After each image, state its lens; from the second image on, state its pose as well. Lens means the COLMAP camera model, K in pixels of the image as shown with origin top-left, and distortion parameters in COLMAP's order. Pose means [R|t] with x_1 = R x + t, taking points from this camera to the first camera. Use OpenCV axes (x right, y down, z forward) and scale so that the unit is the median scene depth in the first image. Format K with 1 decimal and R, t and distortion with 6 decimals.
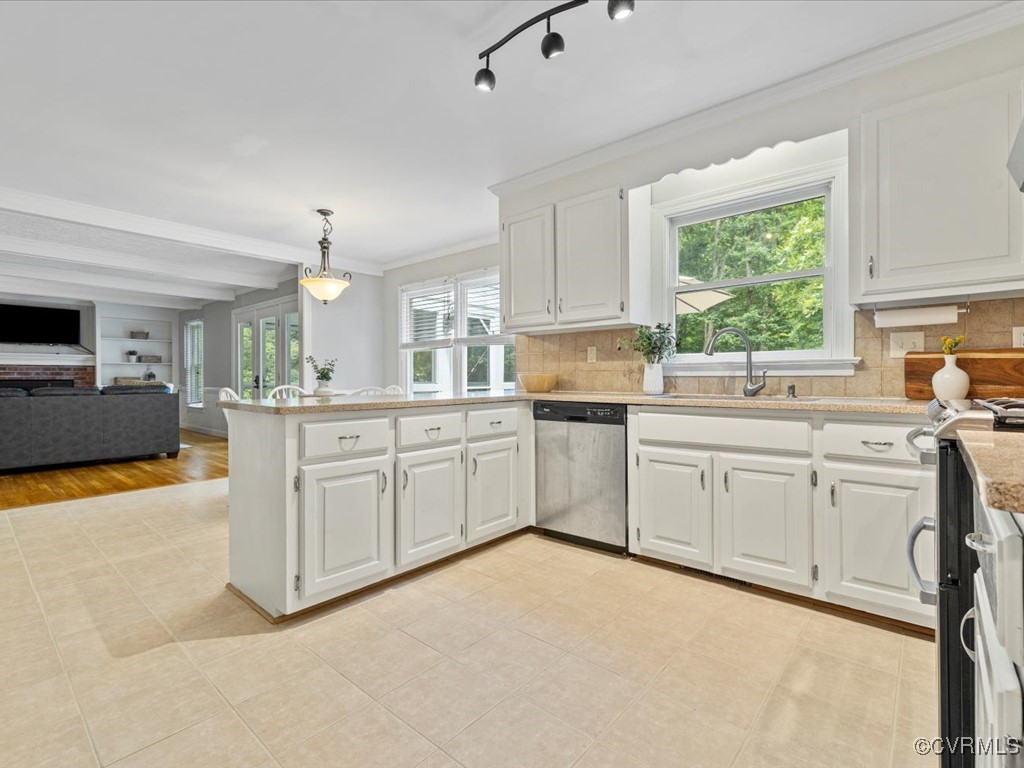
lens RADIAL K [[482.5, 0, 510.1], [0, 482.5, 375.9], [0, 0, 1]] dist [0.000651, 0.000434]
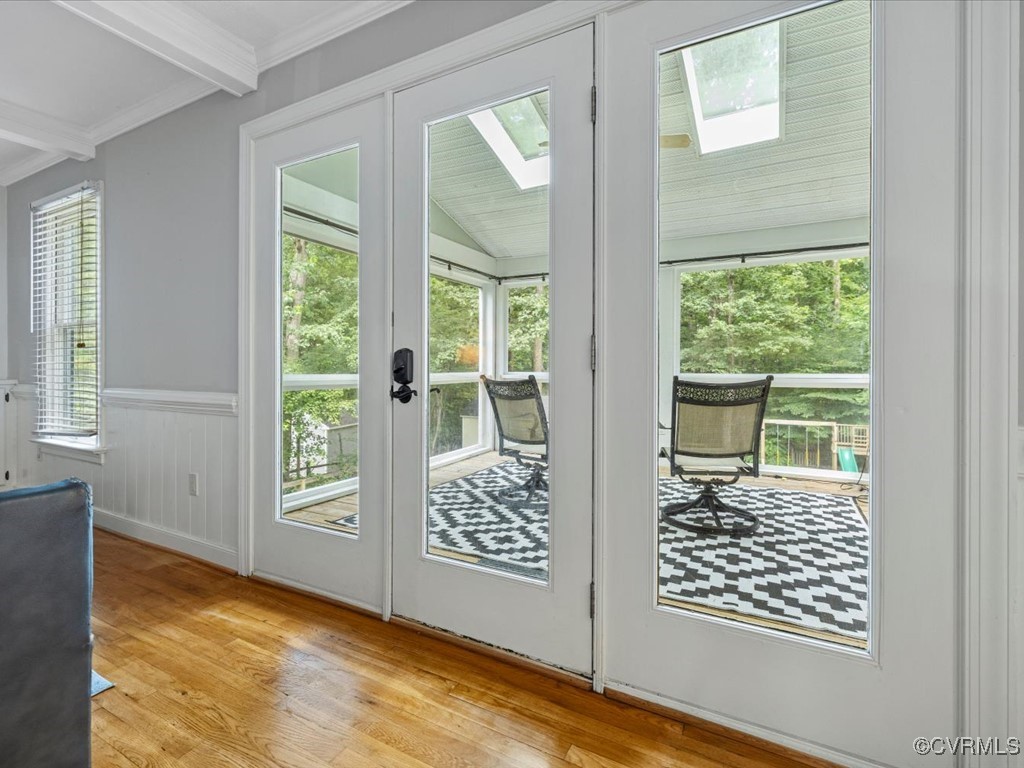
lens RADIAL K [[484.3, 0, 509.1], [0, 484.3, 368.8], [0, 0, 1]] dist [0.000041, 0.000266]
pose [[0.976930, 0.004375, 0.213514, -0.210478], [-0.005285, 0.999979, 0.003689, 0.003036], [-0.213493, -0.004733, 0.976933, 0.298761]]
